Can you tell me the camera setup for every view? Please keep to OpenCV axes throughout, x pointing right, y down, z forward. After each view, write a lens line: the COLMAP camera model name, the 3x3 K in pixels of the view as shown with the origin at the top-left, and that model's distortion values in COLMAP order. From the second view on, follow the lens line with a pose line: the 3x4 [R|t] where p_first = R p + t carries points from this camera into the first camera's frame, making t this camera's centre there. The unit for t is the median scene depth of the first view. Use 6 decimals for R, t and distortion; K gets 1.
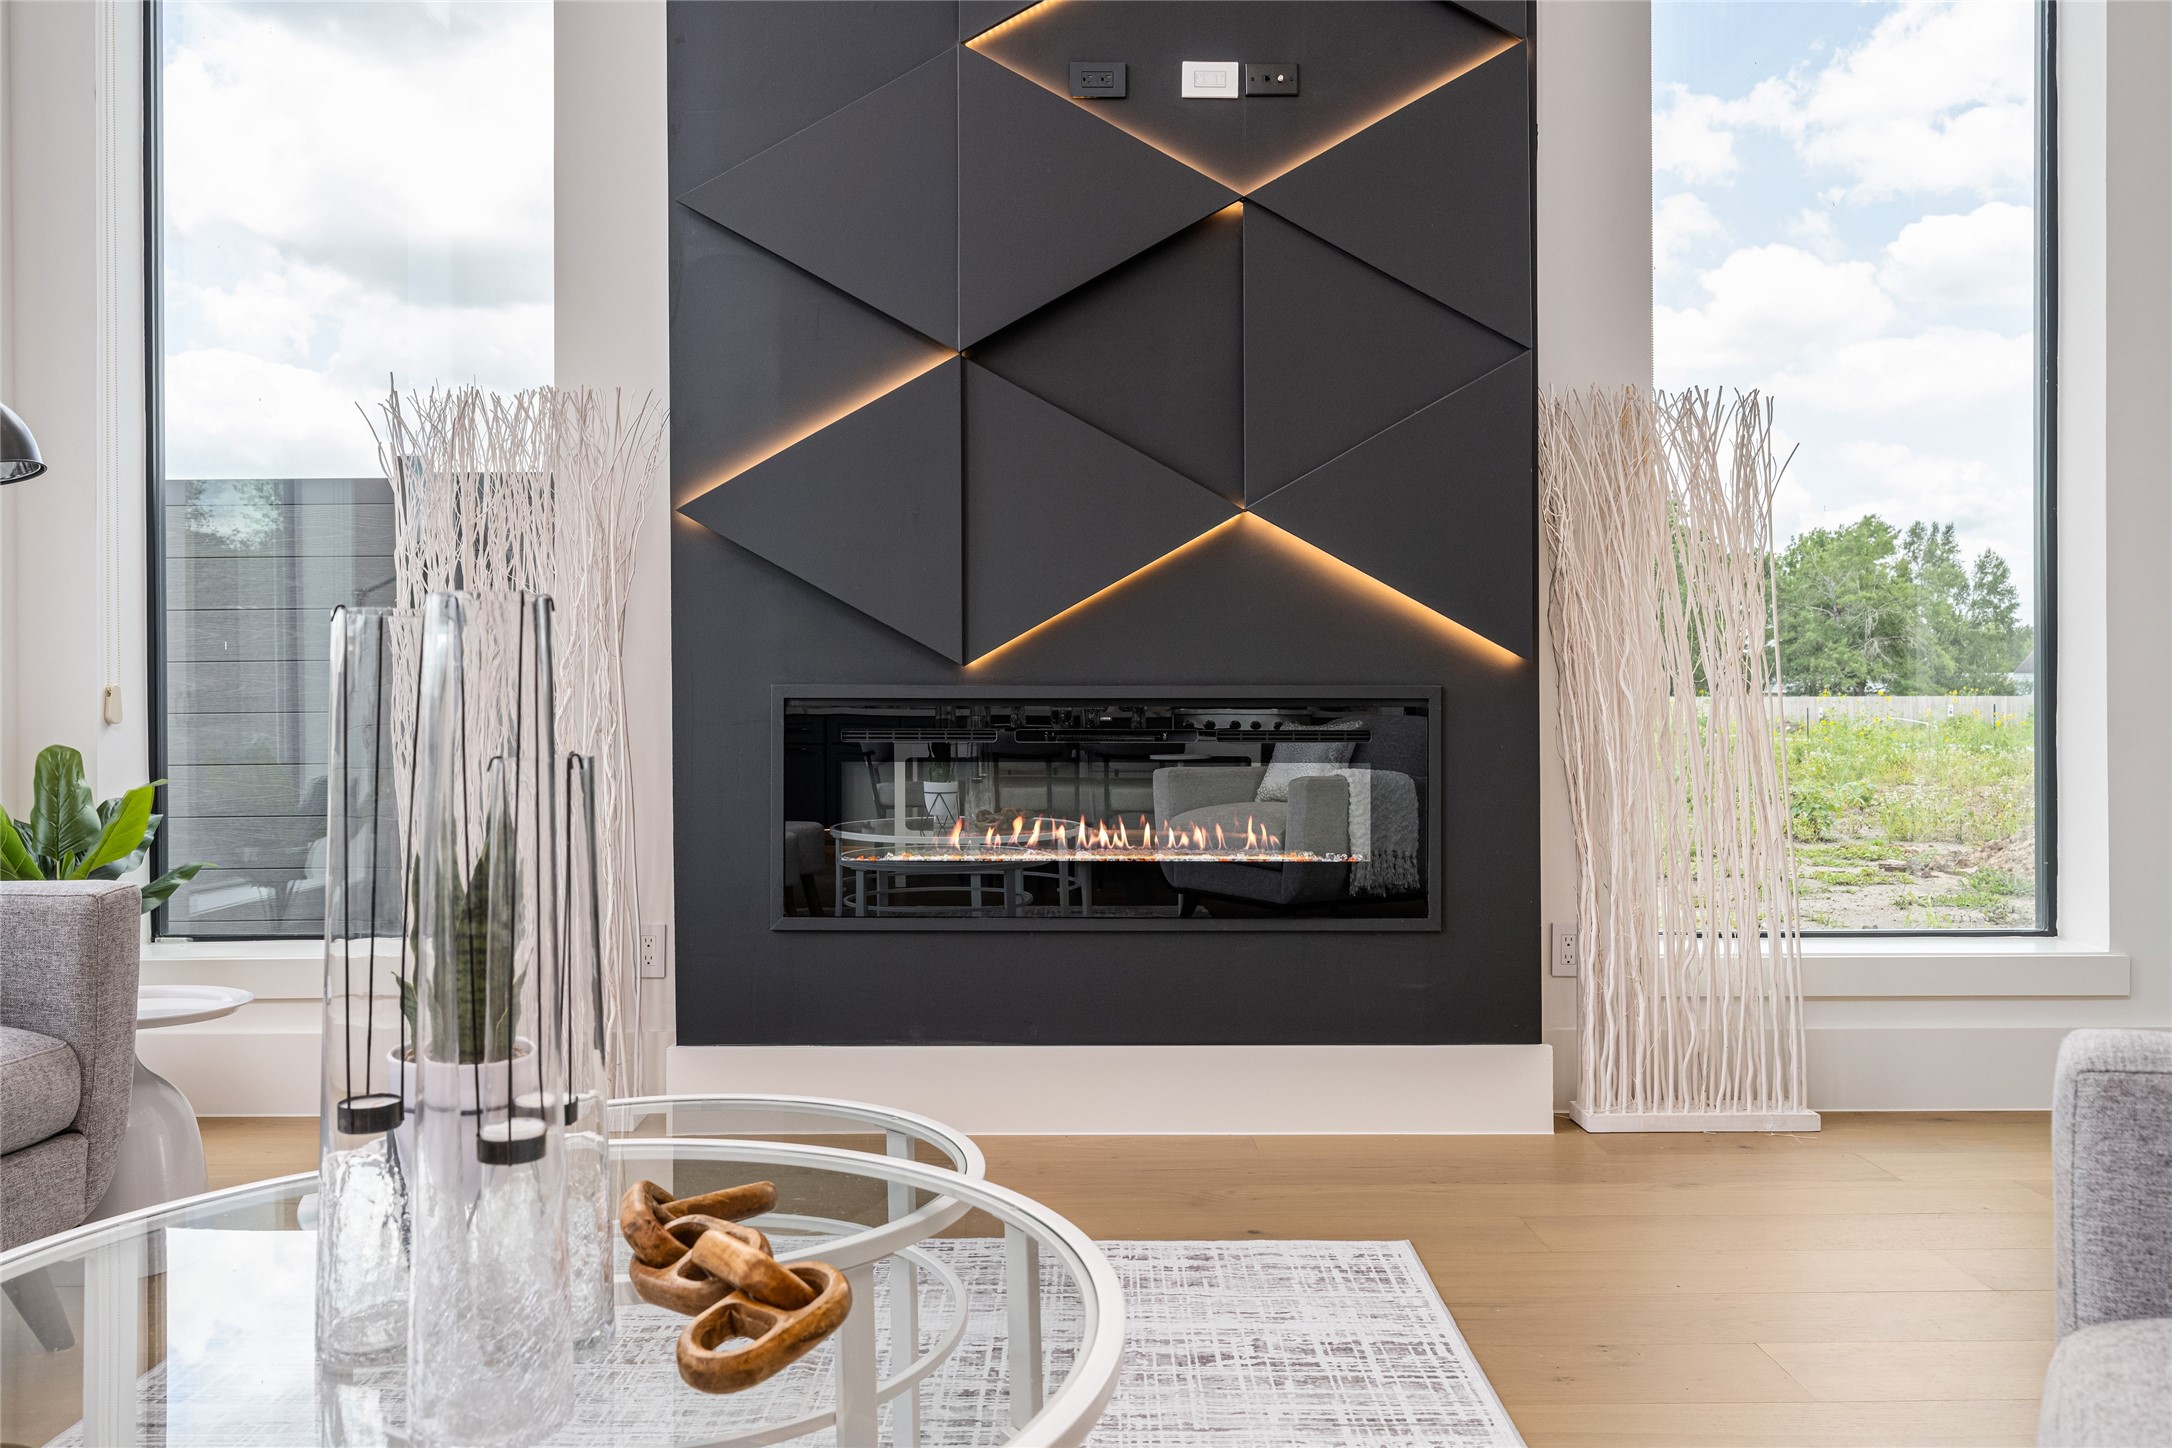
lens RADIAL K [[1586.9, 0, 1094.1], [0, 1586.9, 699.4], [0, 0, 1]] dist [-0.000961, 0.001673]
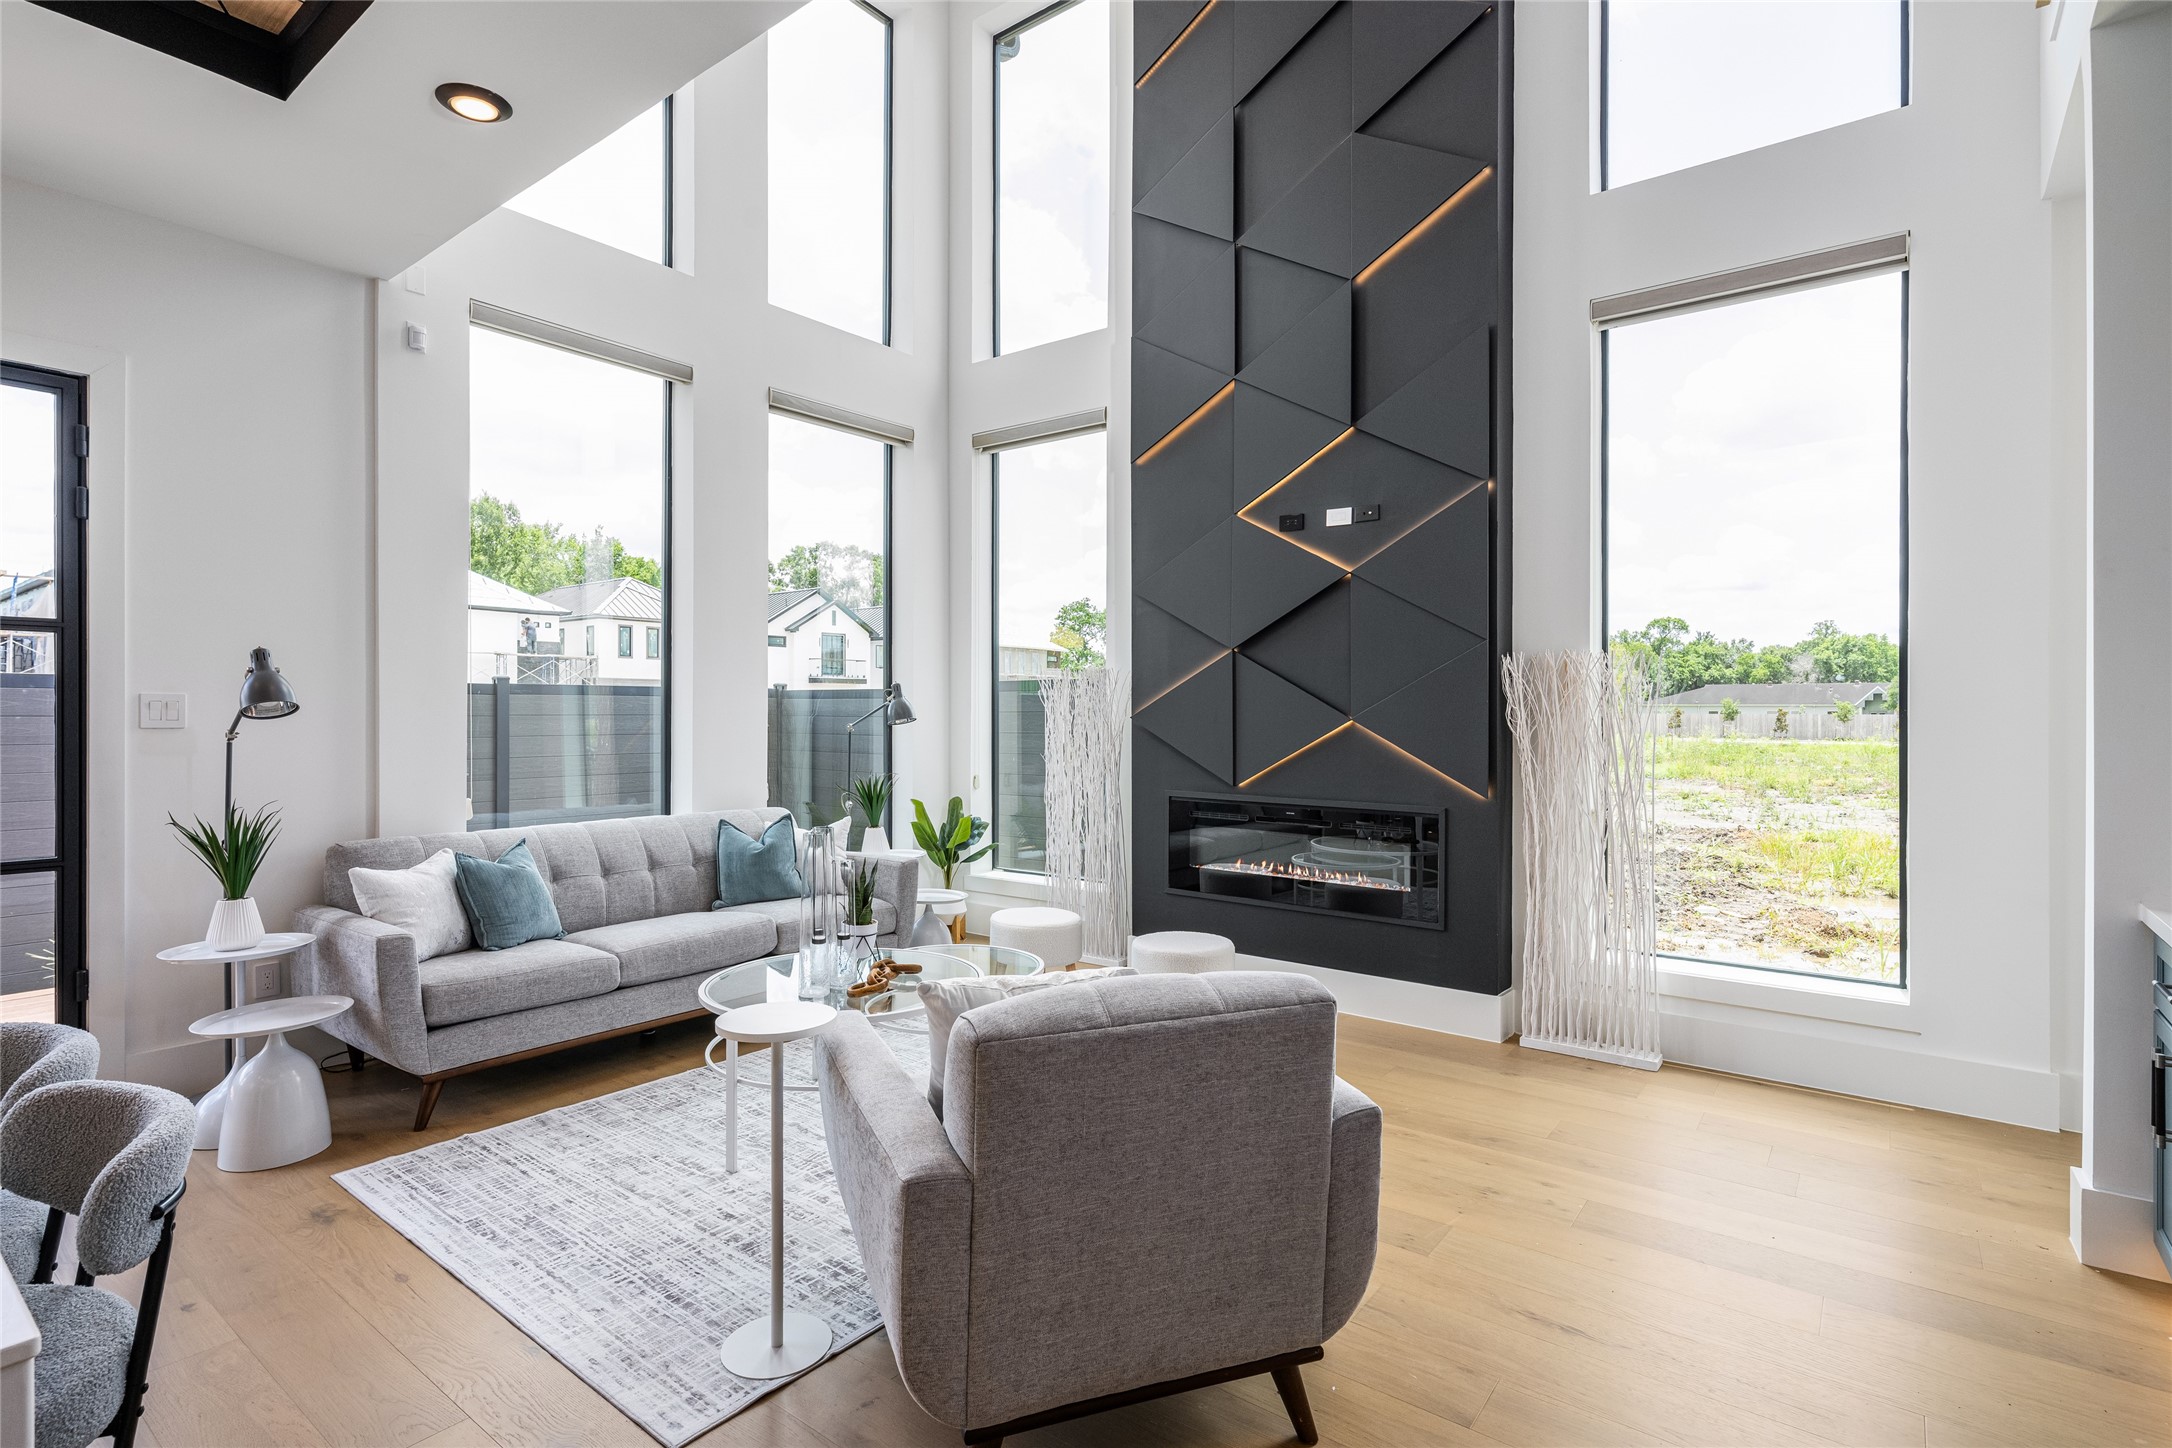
lens RADIAL K [[1055.1, 0, 1084.3], [0, 1055.1, 705.0], [0, 0, 1]] dist [-0.001034, 0.001697]
pose [[0.788579, 0.003194, -0.614926, 0.664471], [-0.004643, 0.999989, -0.000760, -0.132889], [0.614916, 0.003454, 0.788585, -0.321988]]
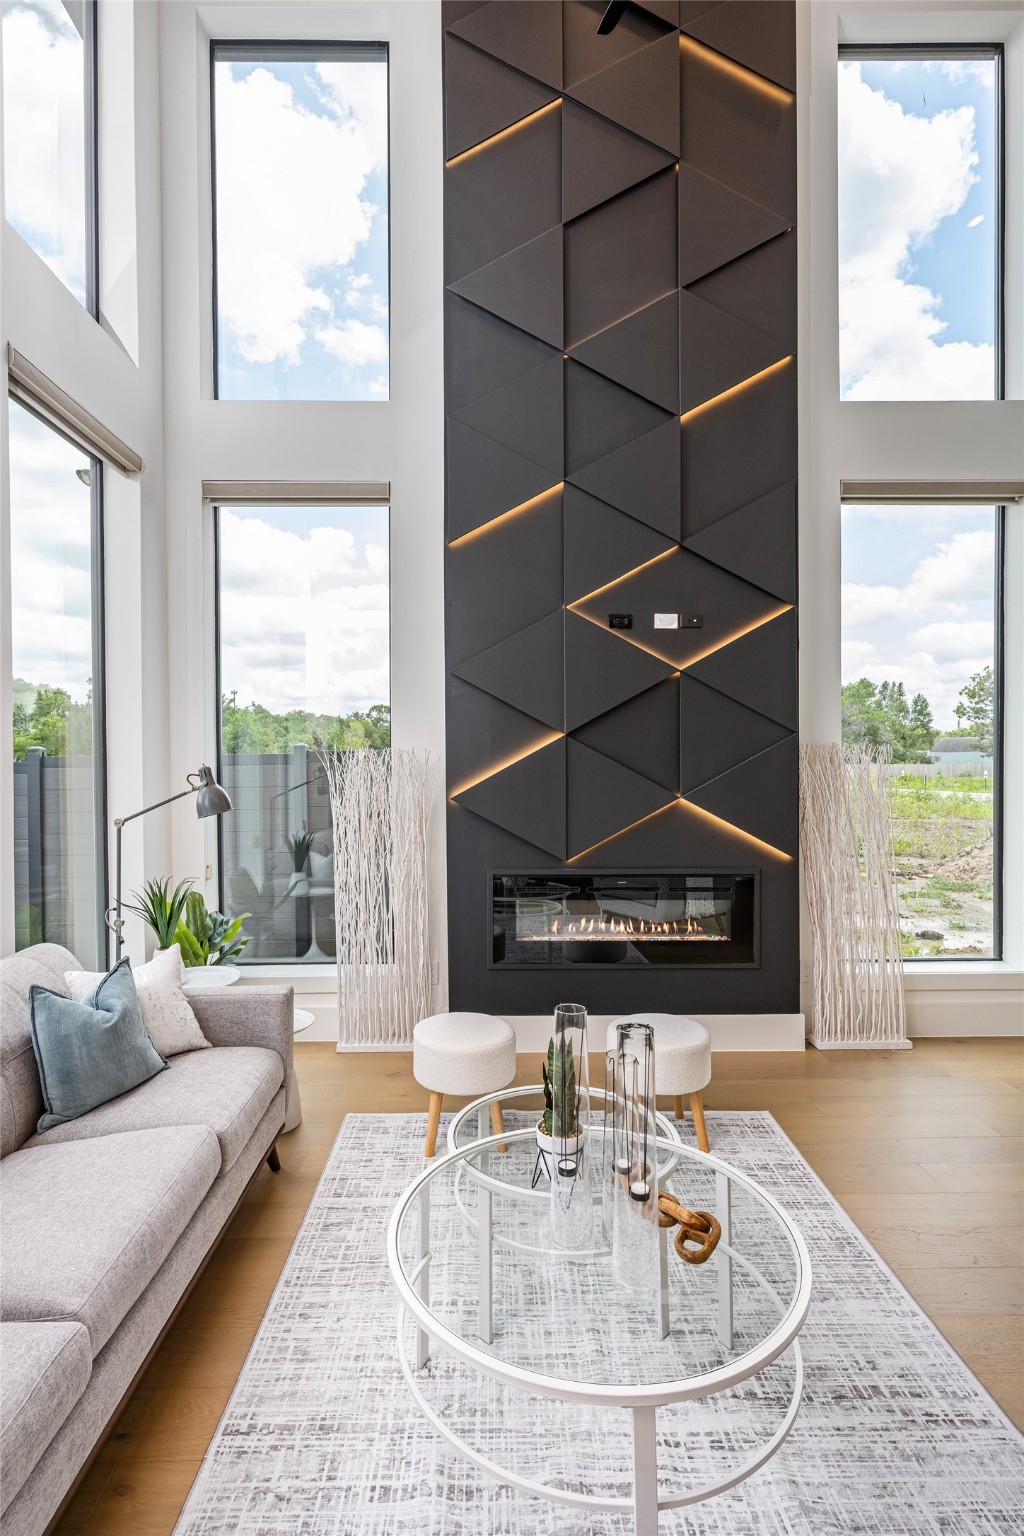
lens RADIAL K [[746.1, 0, 502.1], [0, 746.1, 769.4], [0, 0, 1]] dist [-0.001034, 0.001697]
pose [[0.999982, -0.000085, 0.005974, -0.183448], [0.000025, 0.999950, 0.009980, -0.170376], [-0.005974, -0.009980, 0.999932, -0.149210]]
